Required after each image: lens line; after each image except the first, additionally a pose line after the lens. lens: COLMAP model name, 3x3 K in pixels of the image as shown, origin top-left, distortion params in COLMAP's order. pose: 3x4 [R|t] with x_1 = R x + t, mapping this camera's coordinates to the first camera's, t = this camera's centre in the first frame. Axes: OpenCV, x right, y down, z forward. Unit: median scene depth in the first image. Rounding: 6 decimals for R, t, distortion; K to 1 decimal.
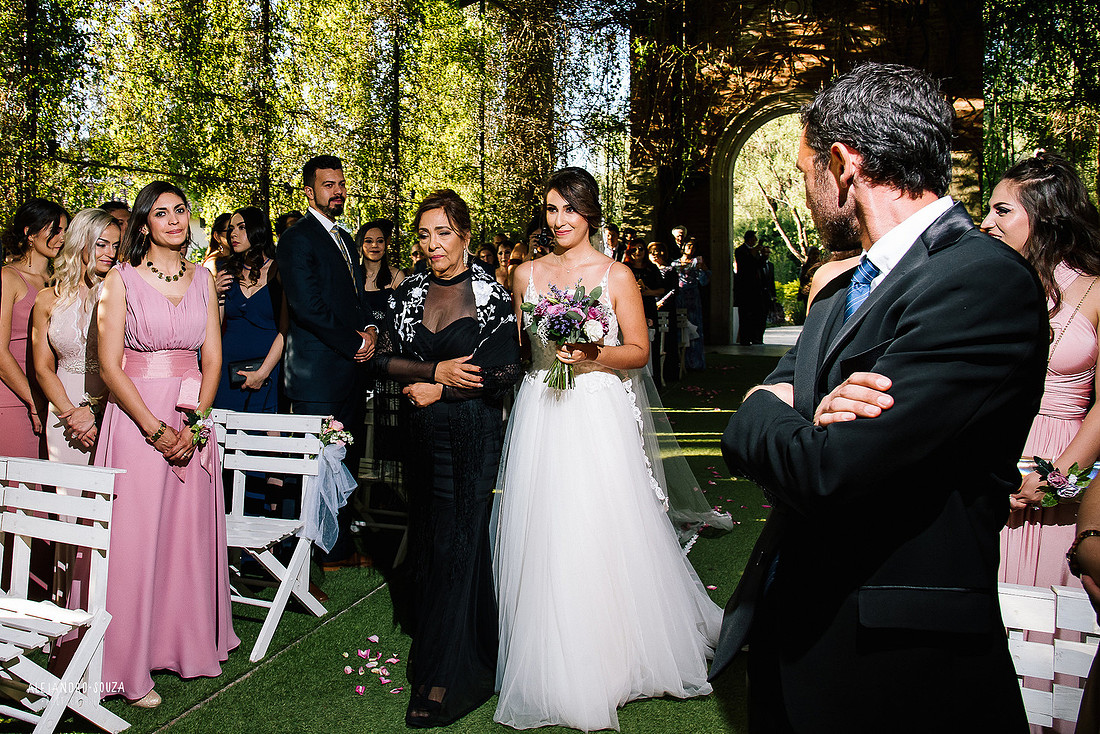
lens RADIAL K [[751.7, 0, 550.0], [0, 751.7, 367.0], [0, 0, 1]] dist [-0.073731, -0.000396]
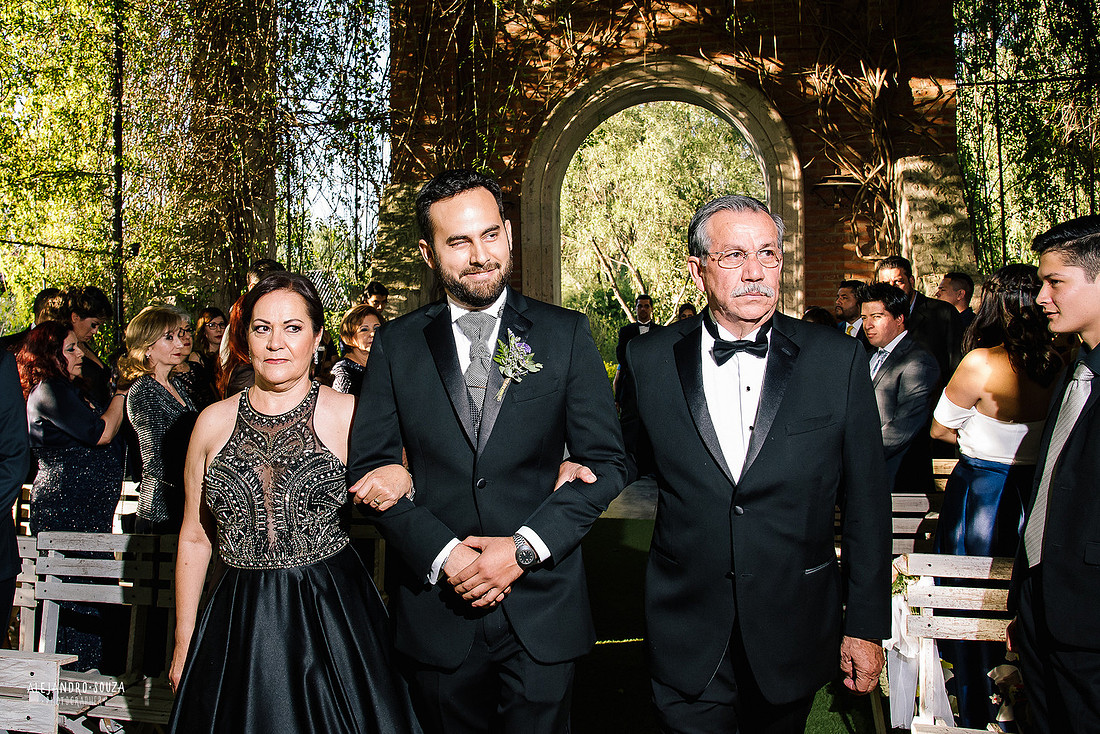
lens RADIAL K [[751.7, 0, 550.0], [0, 751.7, 367.0], [0, 0, 1]] dist [-0.073731, -0.000396]
pose [[0.975949, -0.011803, 0.217681, 0.107564], [0.032907, 0.995068, -0.093581, -0.068860], [-0.215503, 0.098493, 0.971523, 0.436808]]
